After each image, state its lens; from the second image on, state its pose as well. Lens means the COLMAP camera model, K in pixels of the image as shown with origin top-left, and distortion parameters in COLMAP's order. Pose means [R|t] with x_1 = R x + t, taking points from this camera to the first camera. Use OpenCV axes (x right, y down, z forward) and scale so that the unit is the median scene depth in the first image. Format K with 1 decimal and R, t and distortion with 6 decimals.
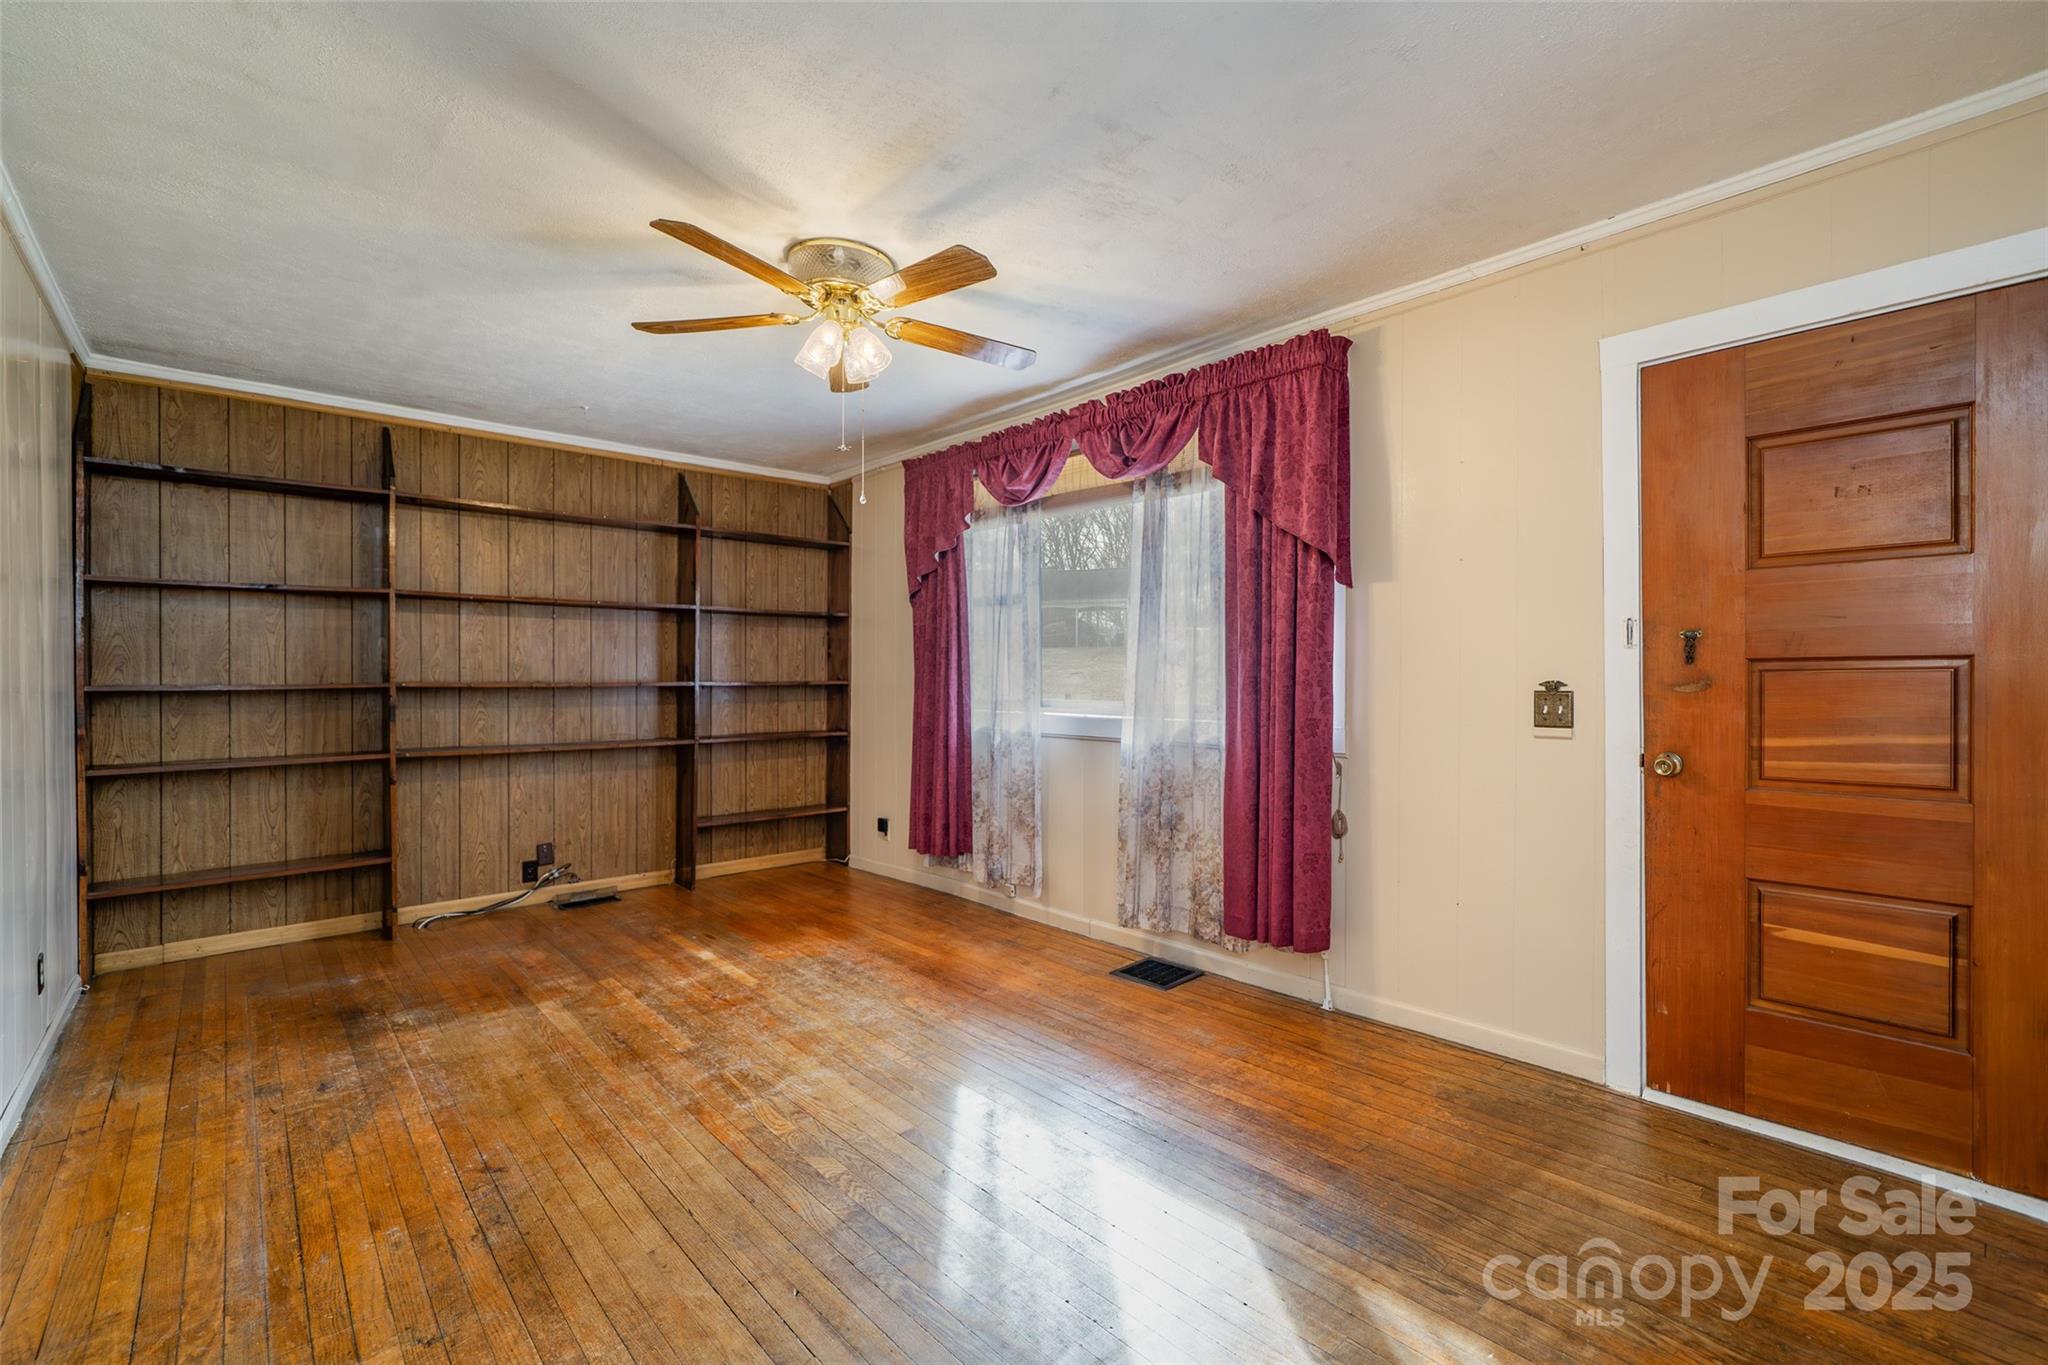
lens RADIAL K [[882.3, 0, 1083.0], [0, 882.3, 692.2], [0, 0, 1]] dist [-0.001276, -0.000470]
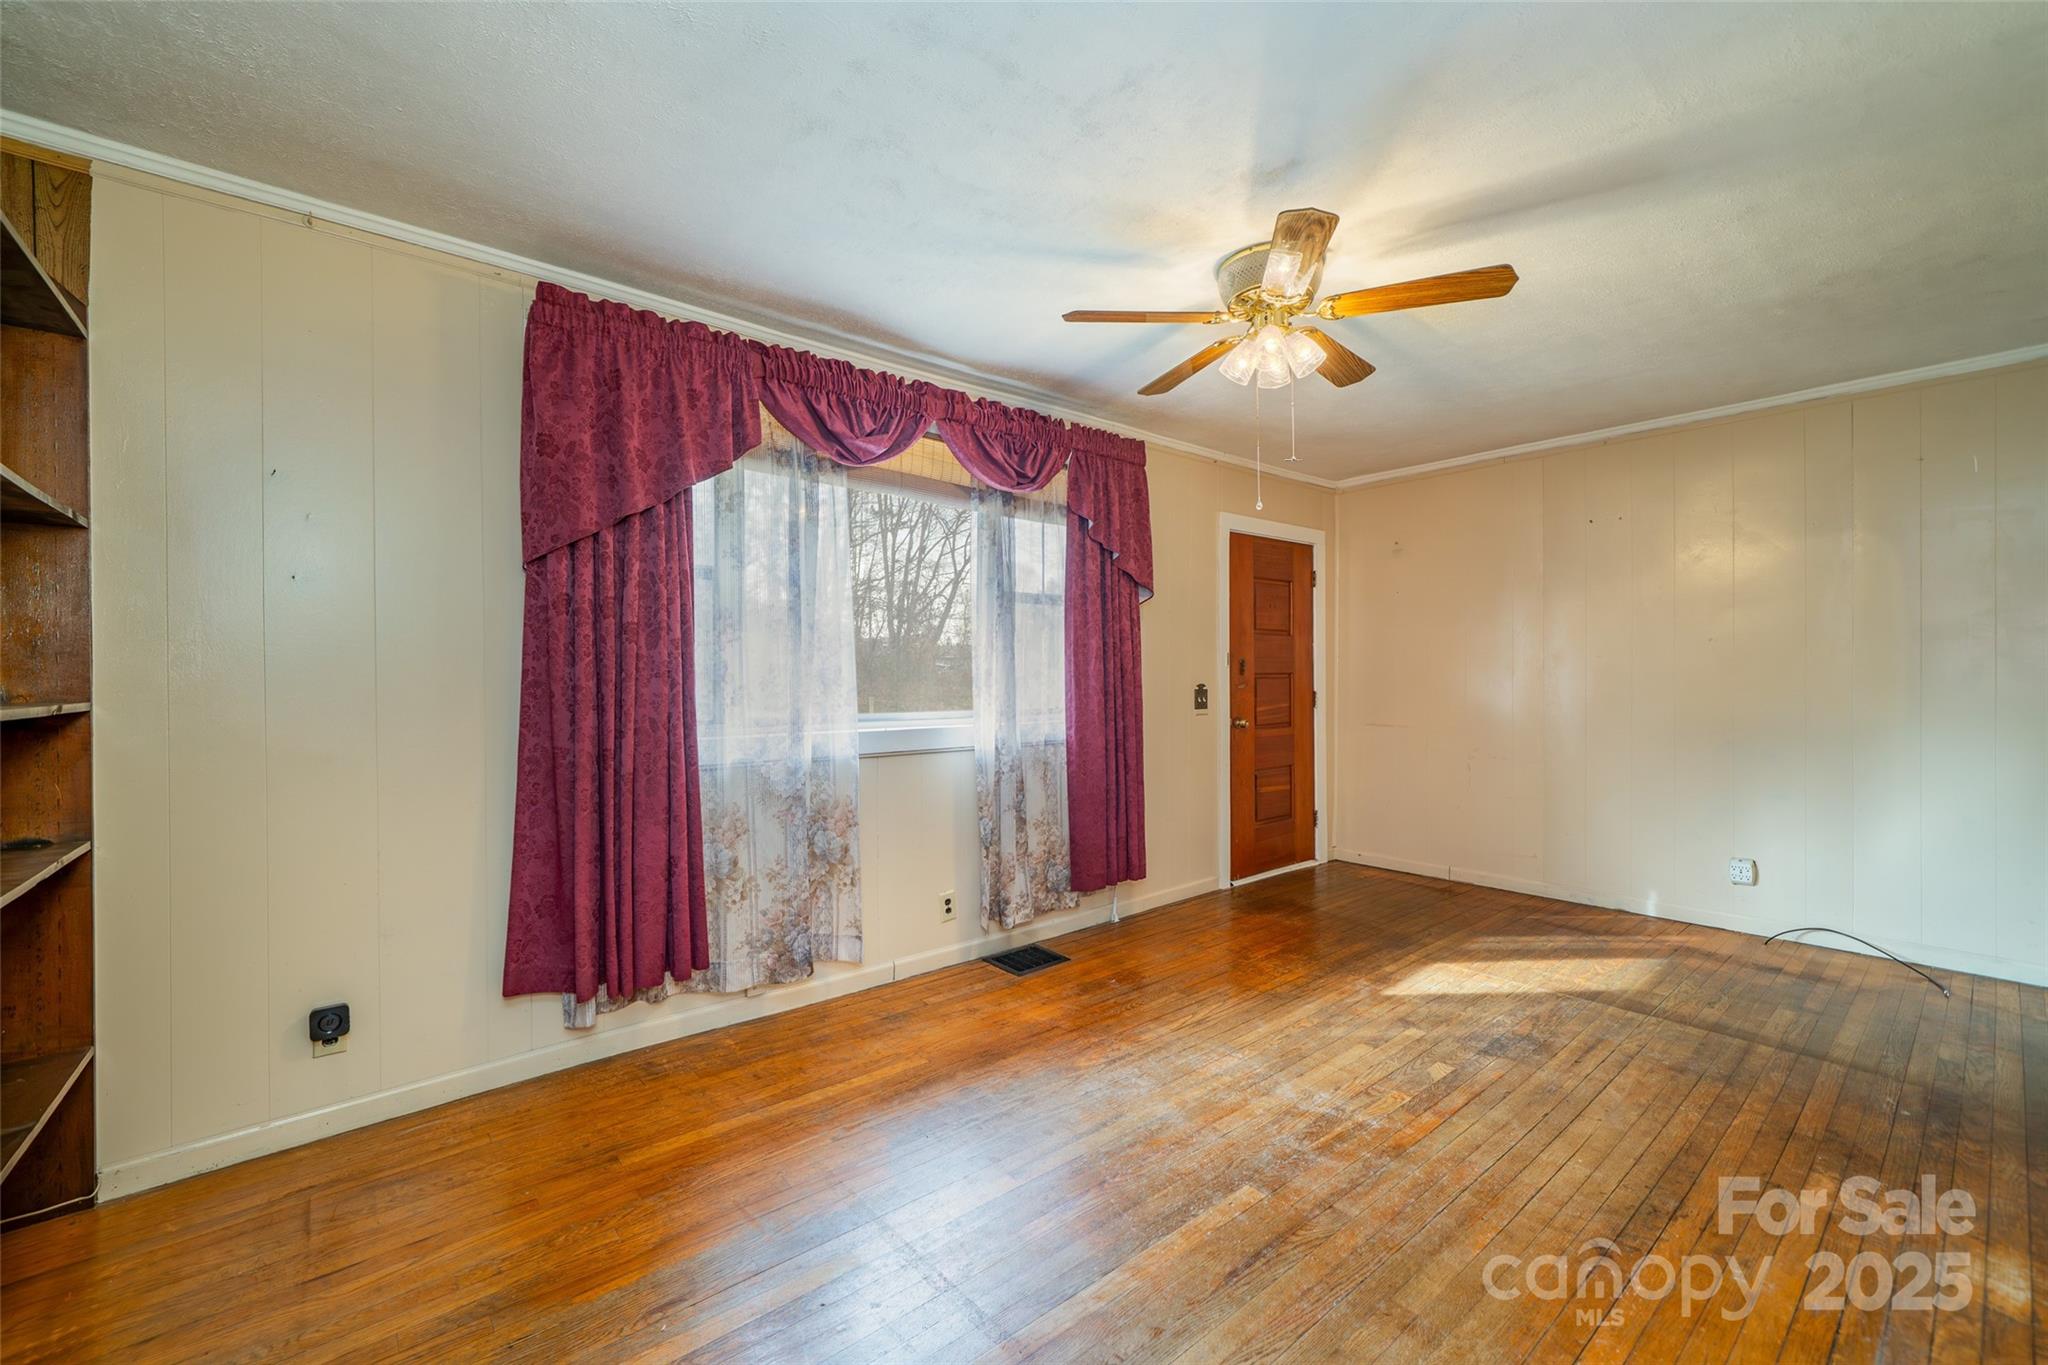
lens RADIAL K [[861.2, 0, 1024.0], [0, 861.2, 682.5], [0, 0, 1]] dist [-0.001498, 0.000474]
pose [[0.055776, -0.000880, 0.998443, -0.905069], [0.023575, 0.999722, -0.000435, -0.016998], [-0.998165, 0.023562, 0.055782, 0.882493]]
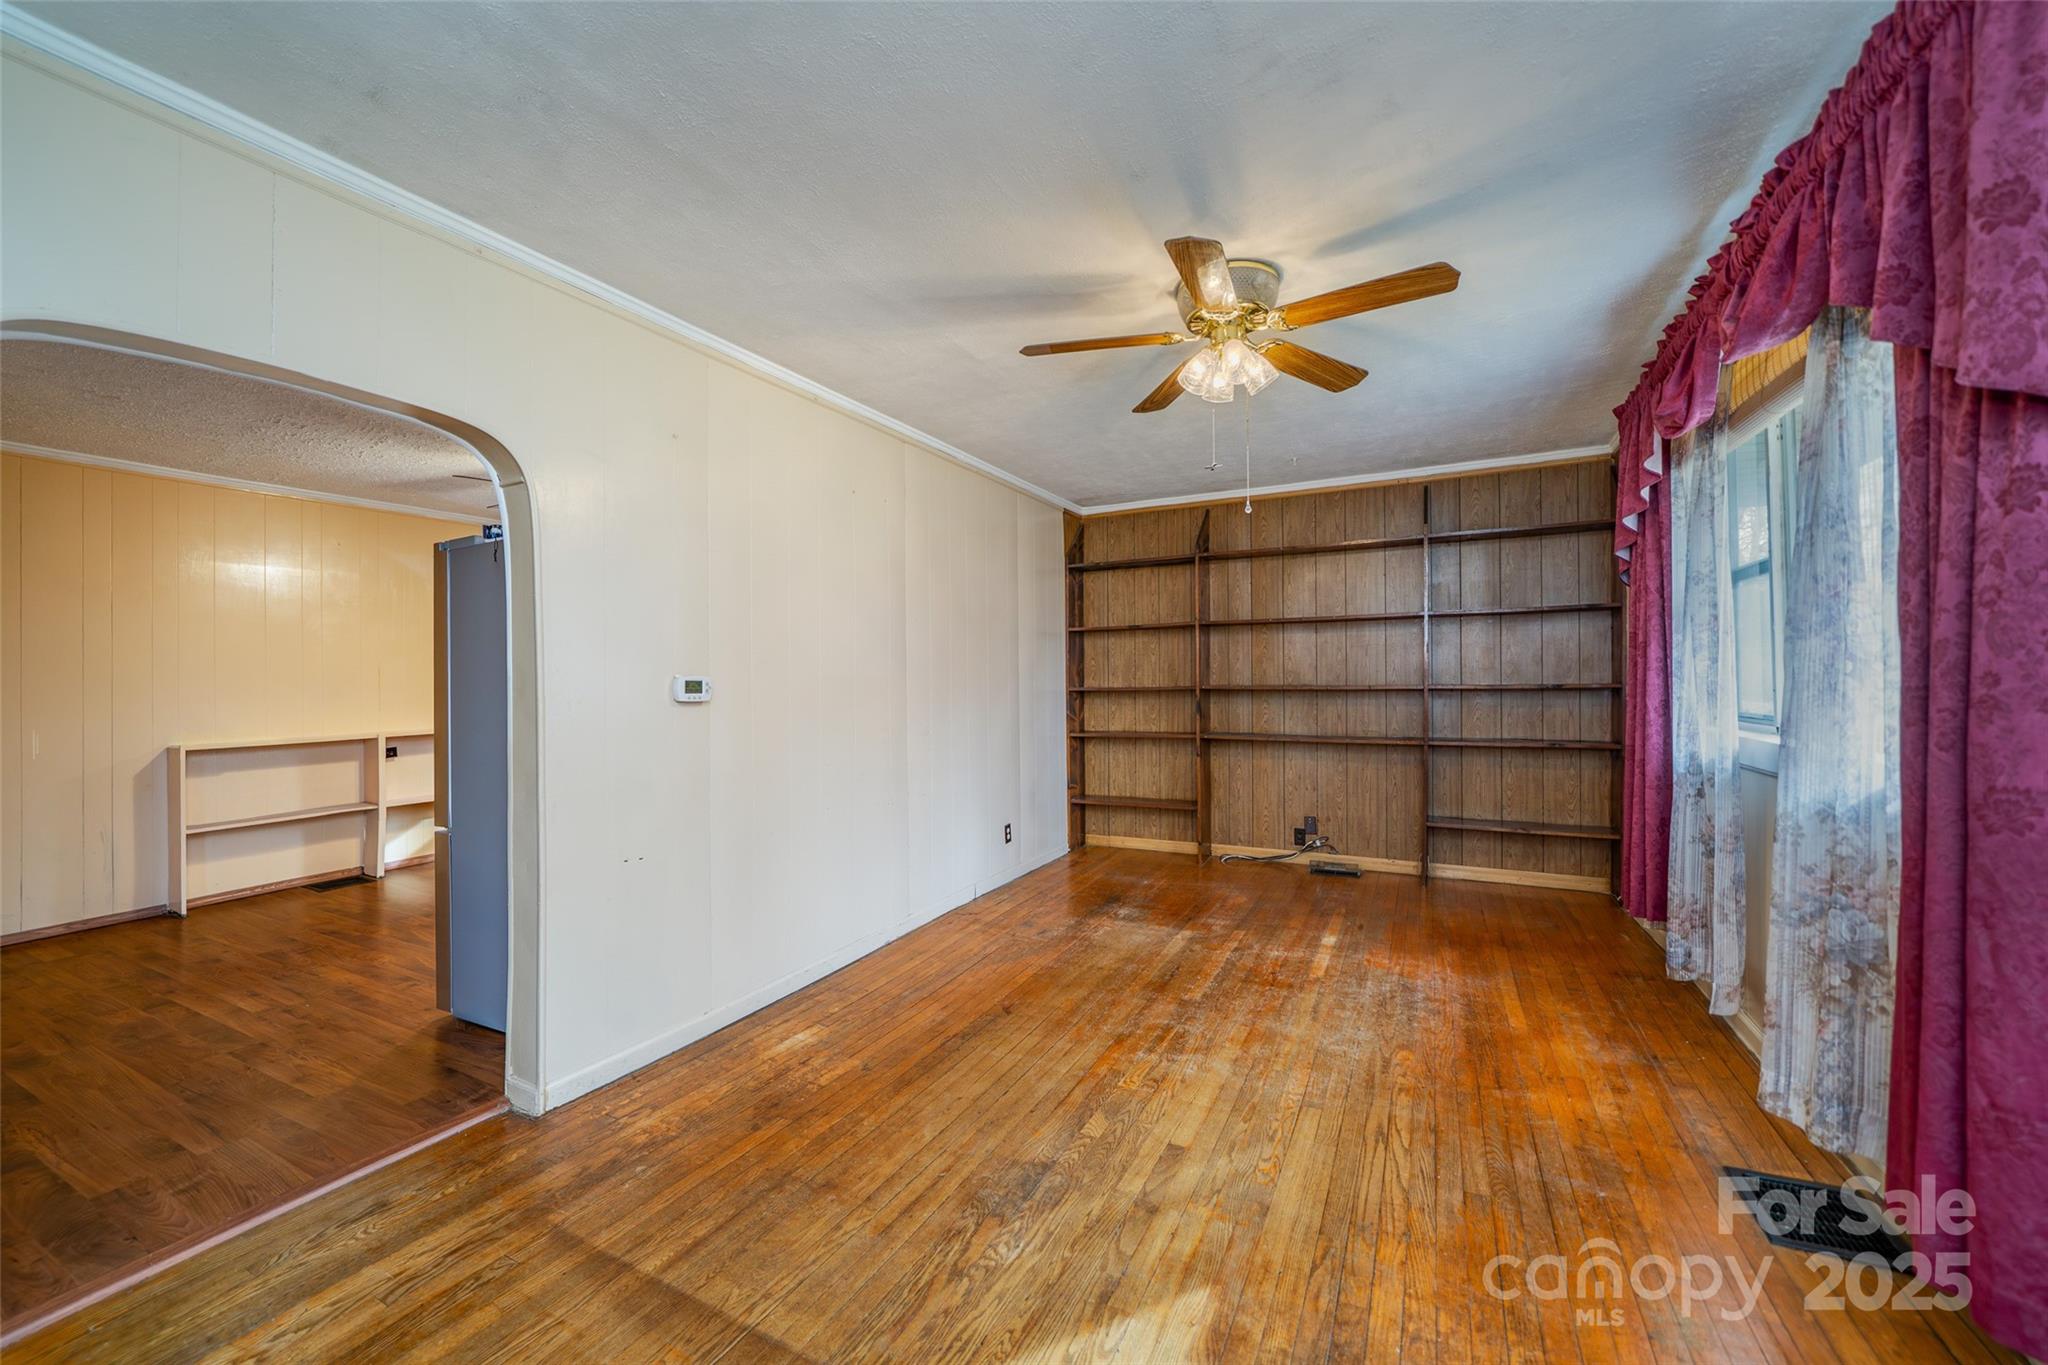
lens RADIAL K [[778.2, 0, 1024.0], [0, 778.2, 682.5], [0, 0, 1]] dist [-0.011333, -0.000023]
pose [[0.325821, 0.002135, -0.945429, 0.357073], [-0.007700, 0.999970, -0.000395, -0.014681], [0.945400, 0.007408, 0.325828, 0.343320]]
